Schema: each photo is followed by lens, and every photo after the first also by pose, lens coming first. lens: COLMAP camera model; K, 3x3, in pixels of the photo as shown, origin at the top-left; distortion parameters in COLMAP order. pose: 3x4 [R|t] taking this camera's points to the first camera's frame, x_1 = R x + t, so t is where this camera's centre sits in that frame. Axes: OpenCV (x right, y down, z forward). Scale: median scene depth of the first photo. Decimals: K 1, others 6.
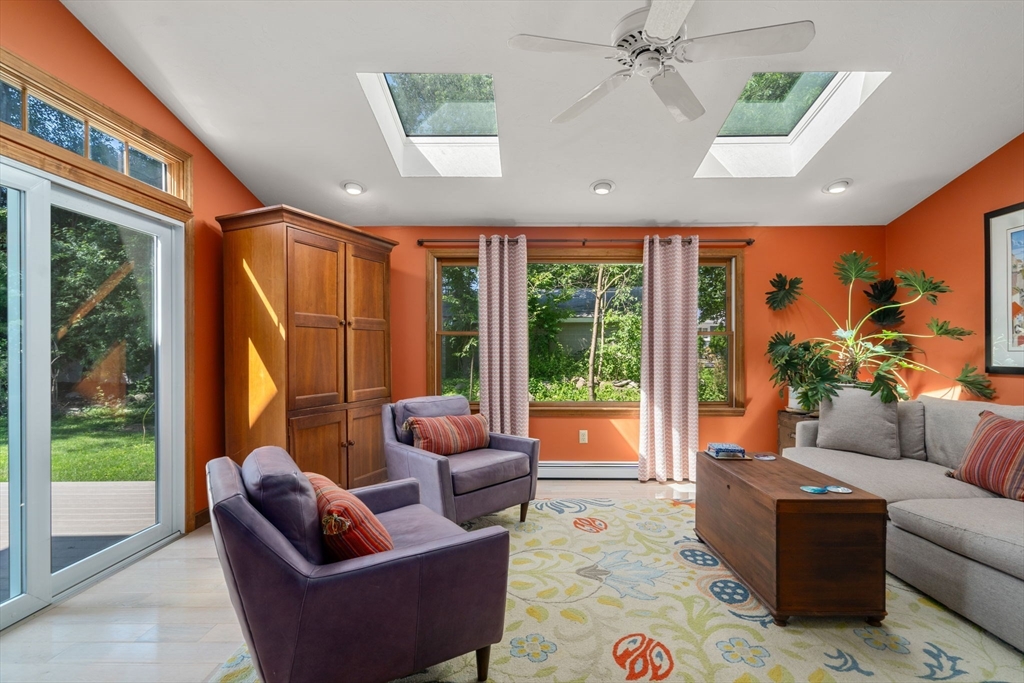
lens RADIAL K [[476.6, 0, 518.1], [0, 476.6, 347.1], [0, 0, 1]] dist [-0.002278, 0.000002]
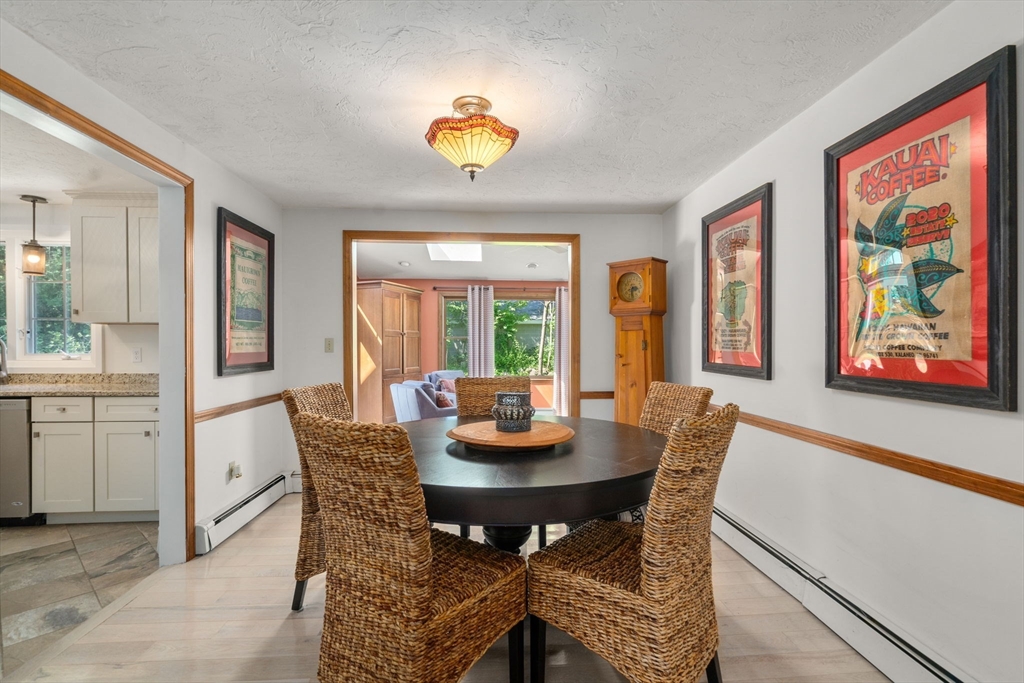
lens RADIAL K [[476.6, 0, 518.1], [0, 476.6, 347.1], [0, 0, 1]] dist [-0.002278, 0.000002]
pose [[0.996601, 0.001389, 0.082362, -0.050124], [-0.002014, 0.999970, 0.007517, -0.011634], [-0.082349, -0.007657, 0.996574, -1.102251]]
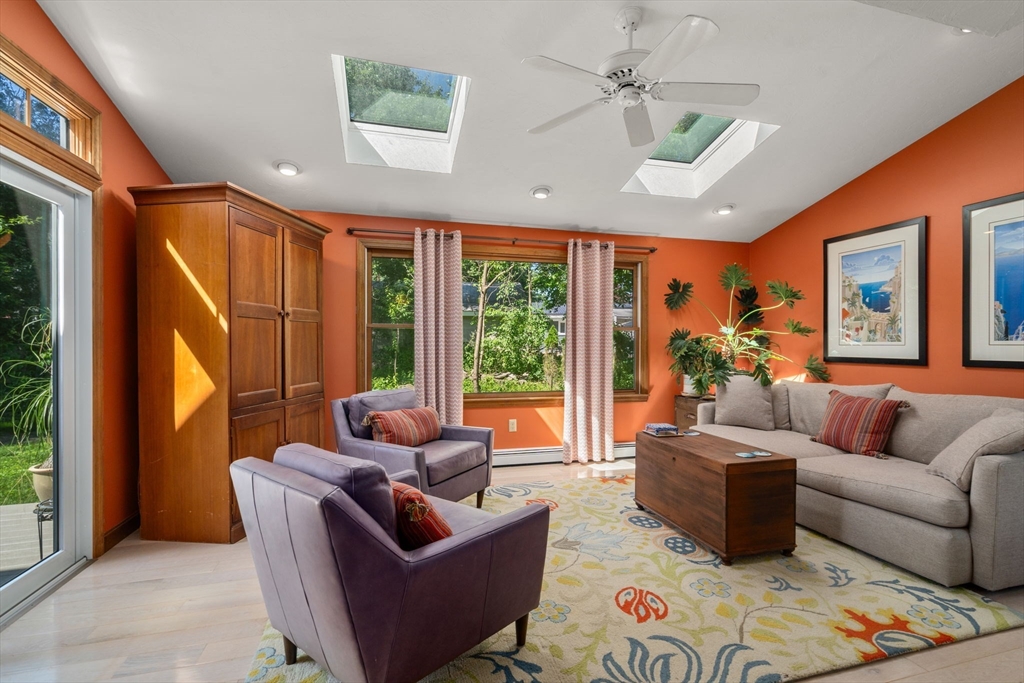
lens RADIAL K [[479.1, 0, 517.5], [0, 479.1, 341.6], [0, 0, 1]] dist [-0.001157, 0.000210]
pose [[0.959229, 0.003548, 0.282607, -0.202570], [-0.004324, 0.999988, 0.002120, -0.000209], [-0.282597, -0.003256, 0.959233, -0.026845]]
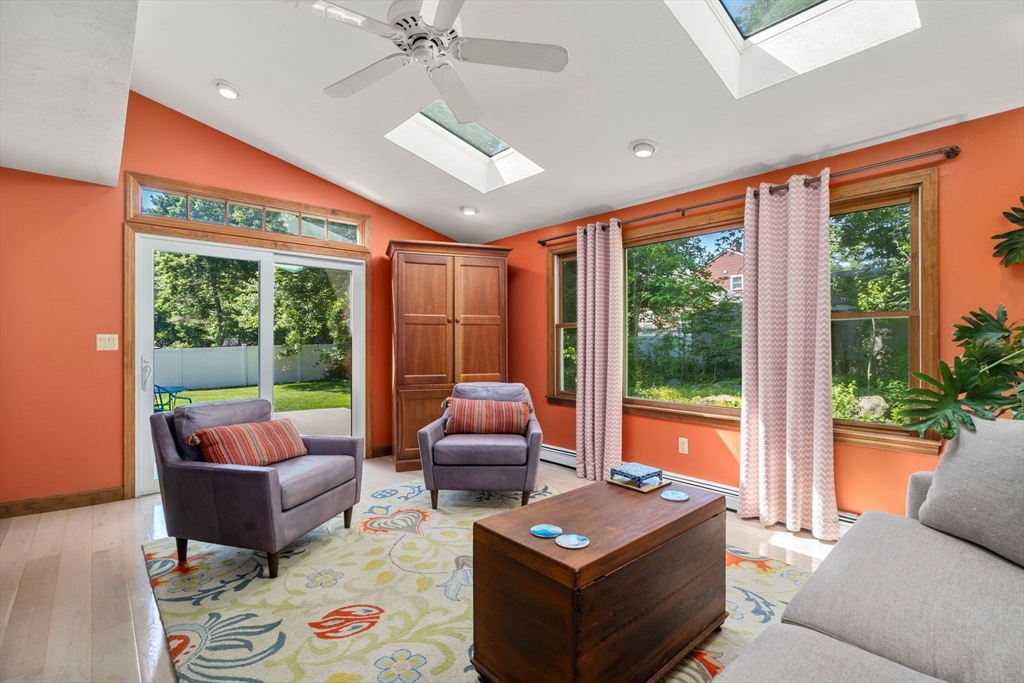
lens RADIAL K [[467.6, 0, 518.1], [0, 467.6, 341.1], [0, 0, 1]] dist [-0.003298, -0.000184]
pose [[0.674240, -0.001681, -0.738510, 0.722042], [0.003532, 0.999993, 0.000949, 0.004760], [0.738503, -0.003248, 0.674242, 0.312058]]
